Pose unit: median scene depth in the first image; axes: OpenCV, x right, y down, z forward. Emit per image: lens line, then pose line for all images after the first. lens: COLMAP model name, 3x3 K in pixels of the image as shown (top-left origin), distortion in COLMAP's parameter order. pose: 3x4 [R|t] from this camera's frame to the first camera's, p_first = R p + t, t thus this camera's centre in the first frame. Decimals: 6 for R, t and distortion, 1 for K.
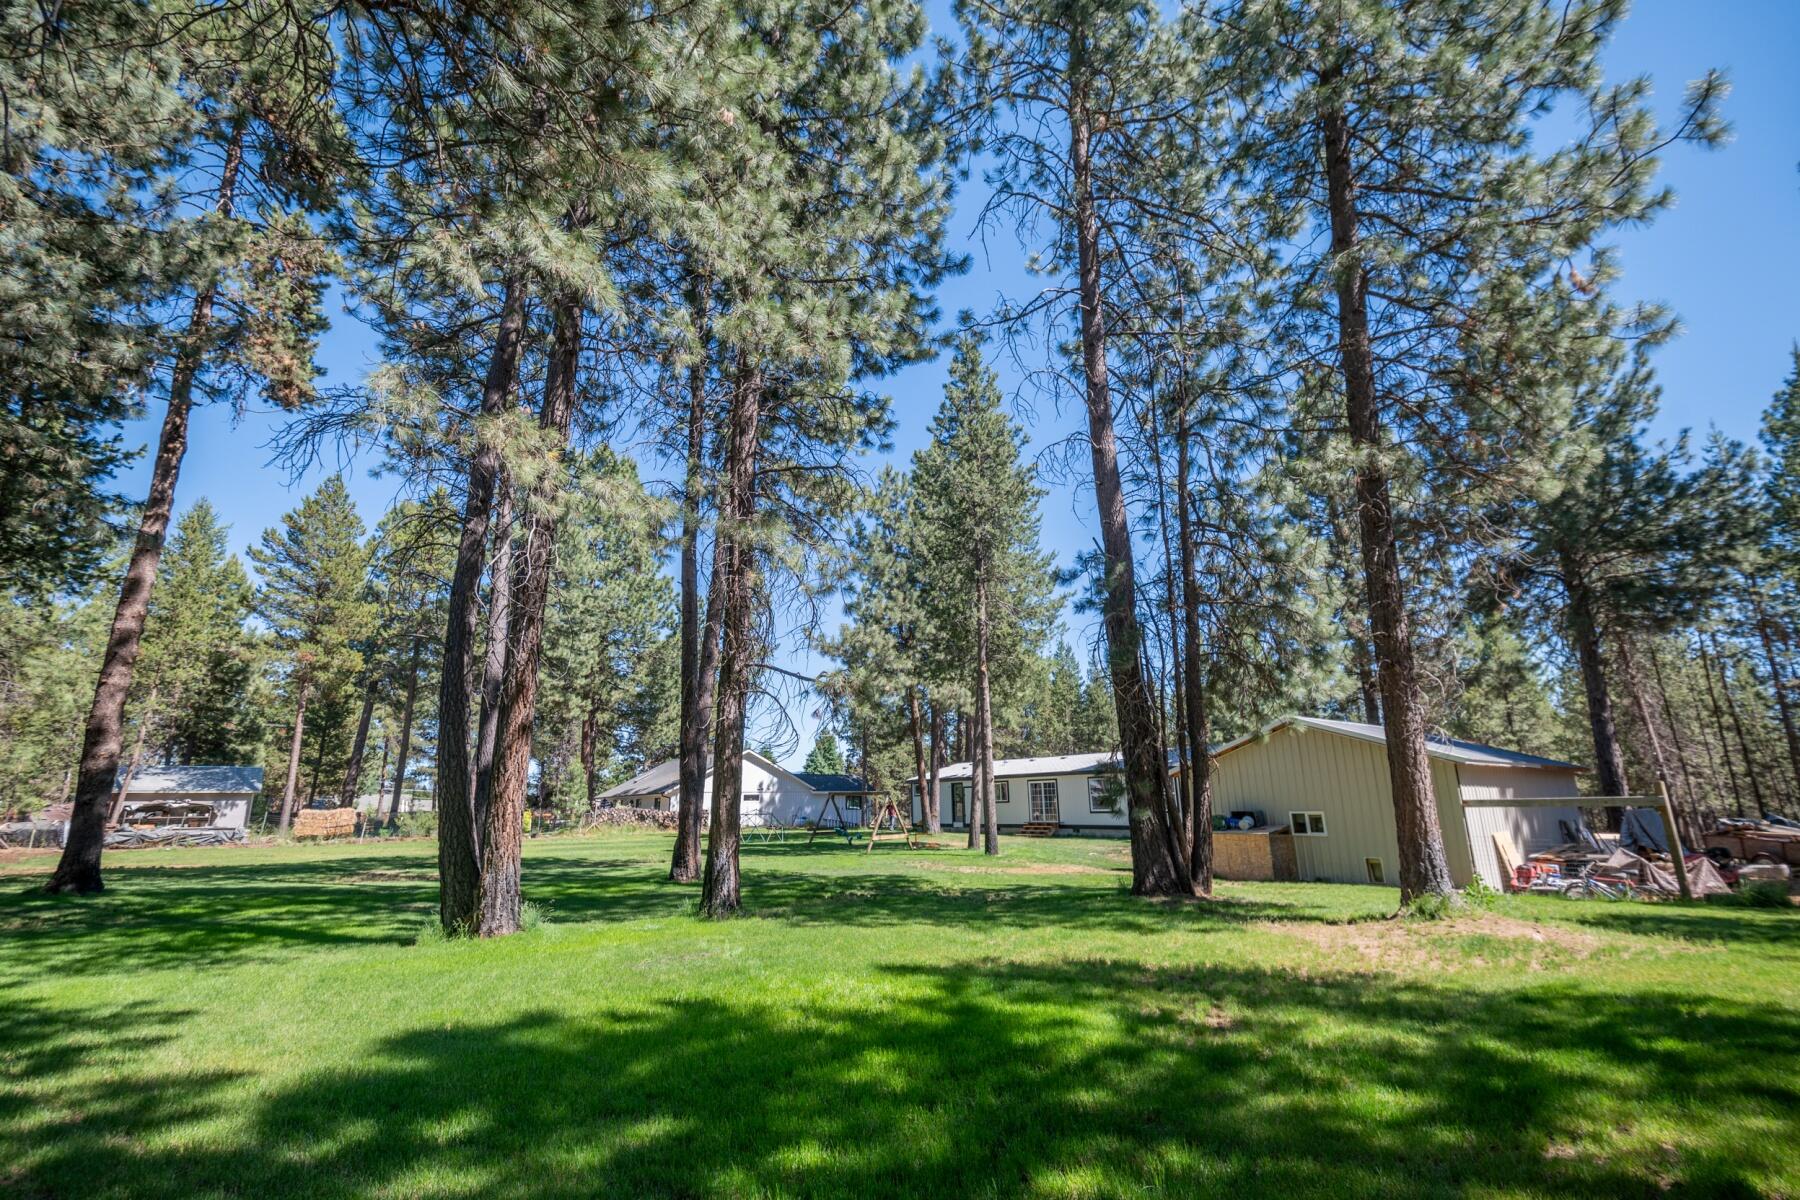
lens RADIAL K [[823.9, 0, 886.8], [0, 823.9, 588.4], [0, 0, 1]] dist [0.001394, -0.000085]
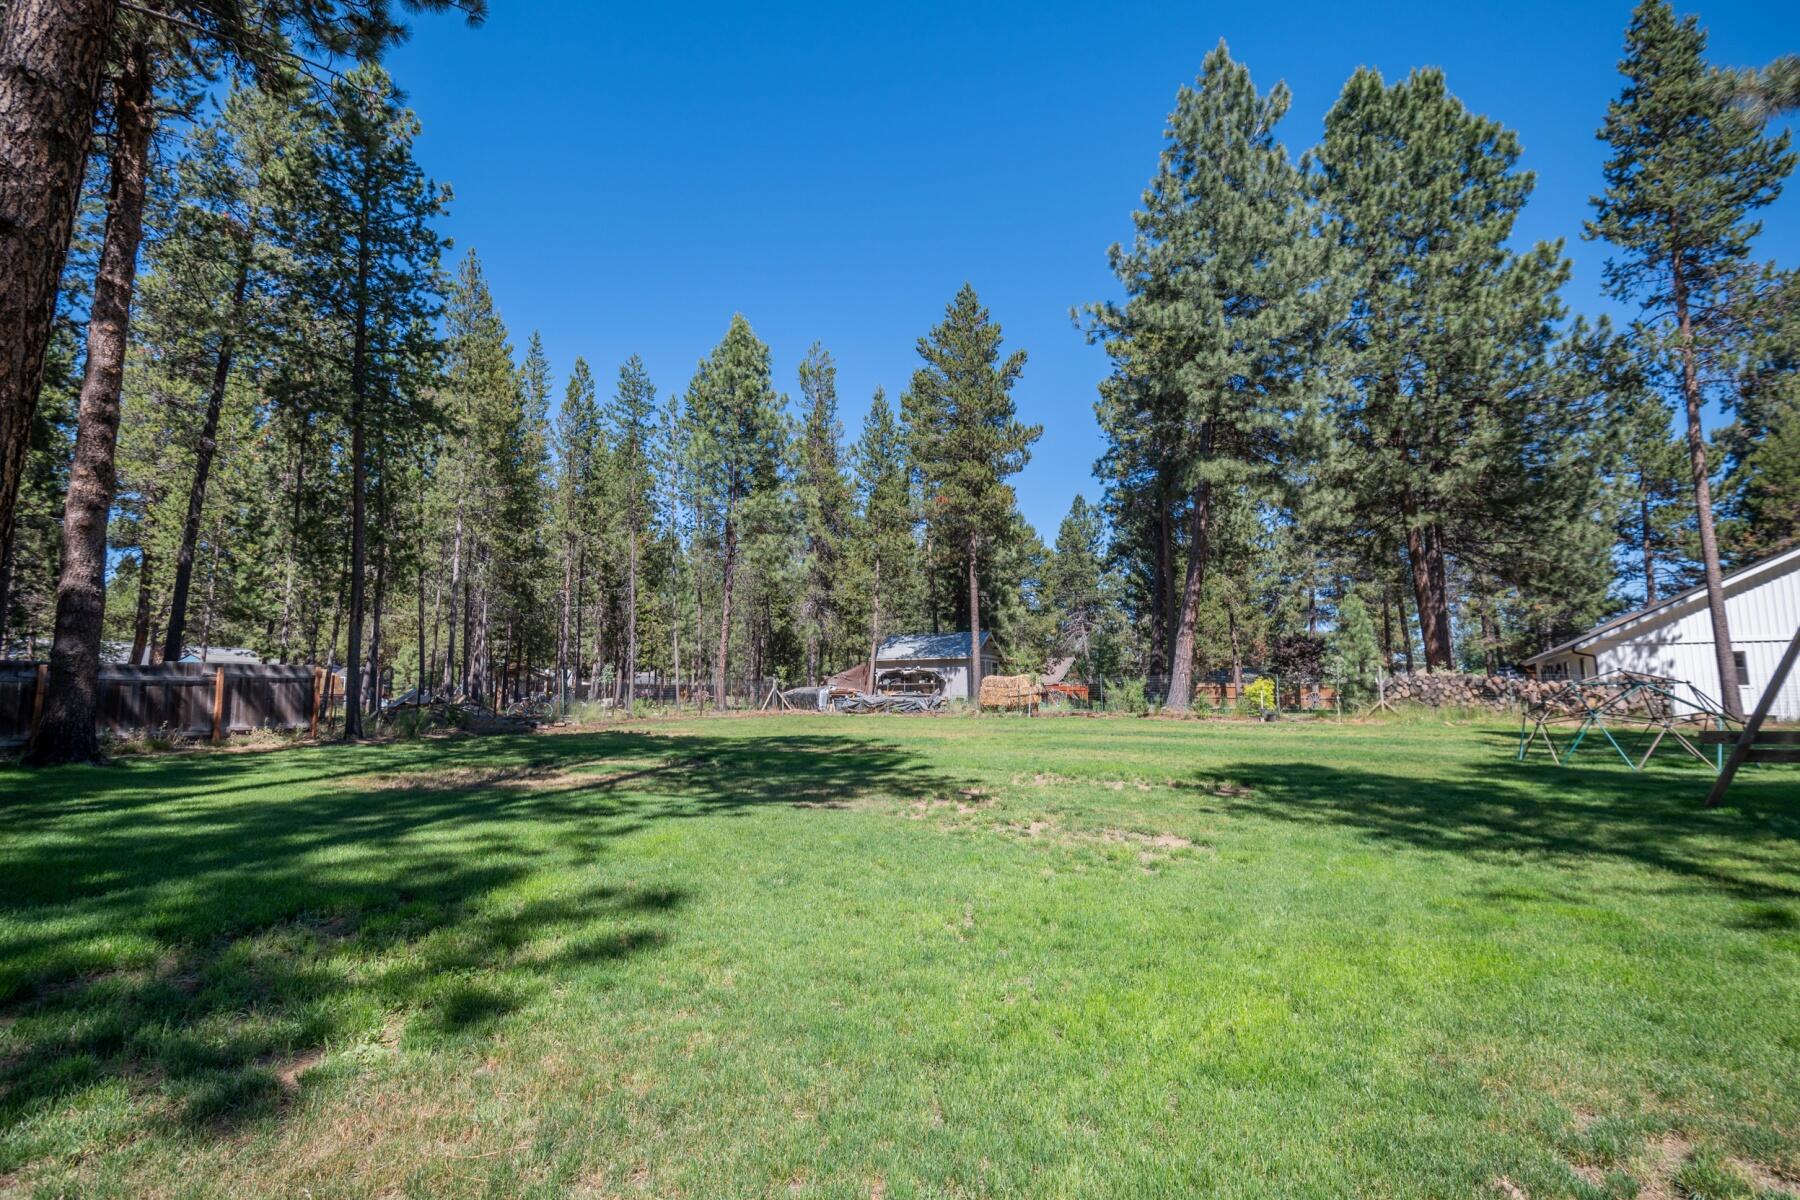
lens RADIAL K [[823.9, 0, 886.8], [0, 823.9, 588.4], [0, 0, 1]] dist [0.001394, -0.000085]
pose [[0.408768, -0.097055, -0.907463, 0.024348], [0.233258, 0.972414, 0.001070, 0.155562], [0.882326, -0.212111, 0.420130, 0.574174]]
